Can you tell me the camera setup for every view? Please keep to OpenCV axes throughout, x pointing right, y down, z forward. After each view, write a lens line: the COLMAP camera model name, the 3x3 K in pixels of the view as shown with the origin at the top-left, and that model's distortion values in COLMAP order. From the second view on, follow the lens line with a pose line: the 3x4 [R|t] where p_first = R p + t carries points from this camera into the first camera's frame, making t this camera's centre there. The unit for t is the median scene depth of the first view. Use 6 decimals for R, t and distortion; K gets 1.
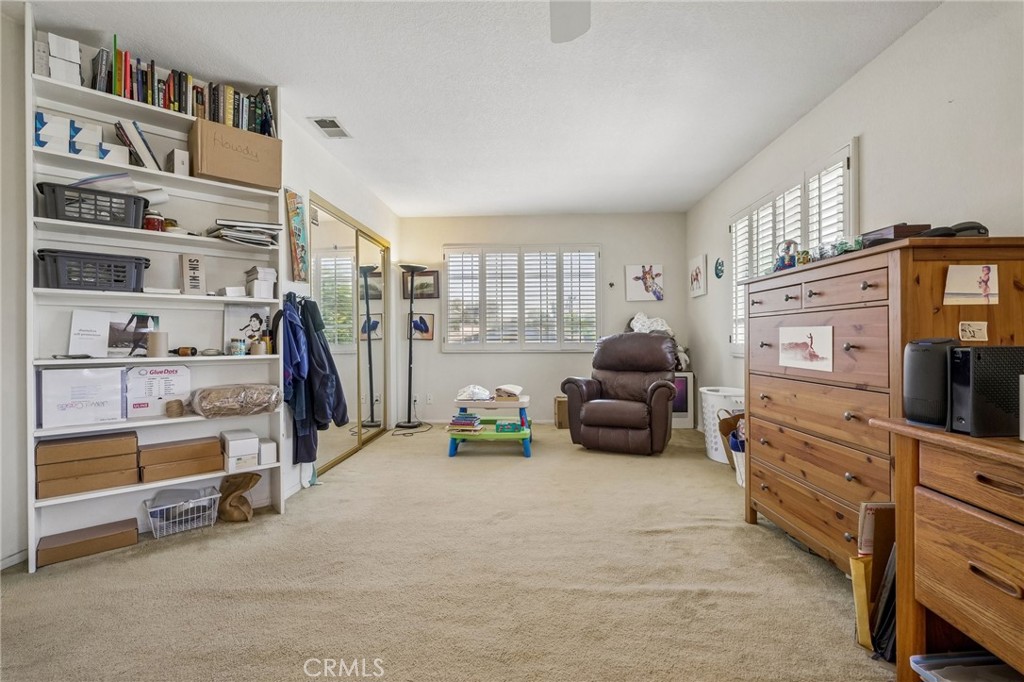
lens RADIAL K [[470.1, 0, 511.9], [0, 470.1, 337.2], [0, 0, 1]] dist [-0.008928, 0.002598]
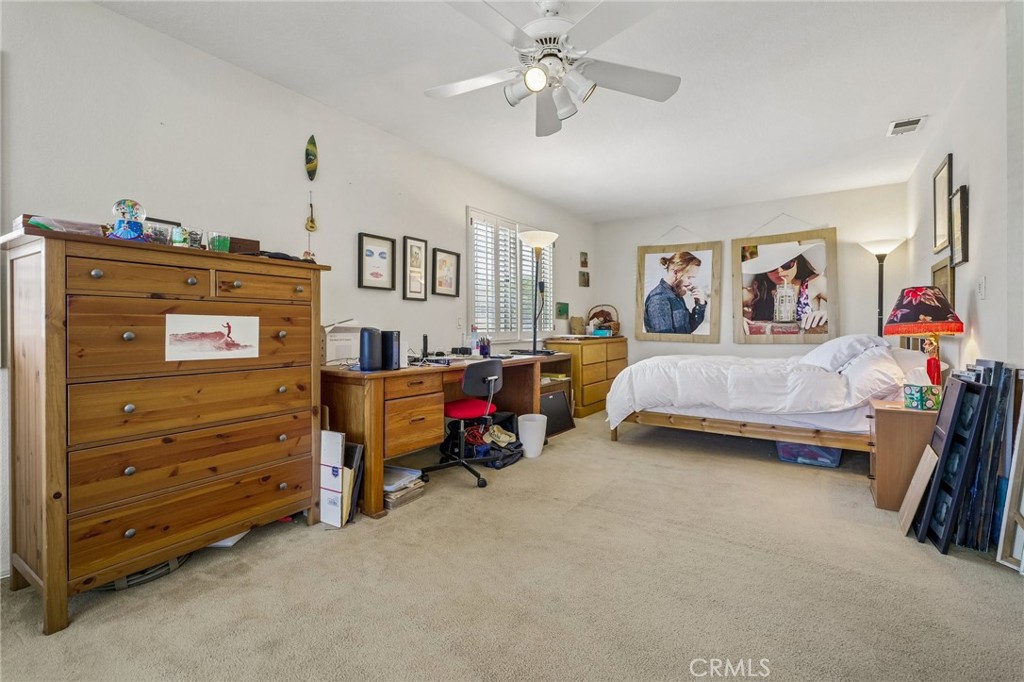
lens RADIAL K [[470.1, 0, 511.4], [0, 470.1, 333.1], [0, 0, 1]] dist [-0.008928, 0.002598]
pose [[-0.855643, -0.002119, 0.517563, -0.400020], [0.003549, 0.999944, 0.009962, 0.006249], [-0.517555, 0.010361, -0.855587, 1.547869]]
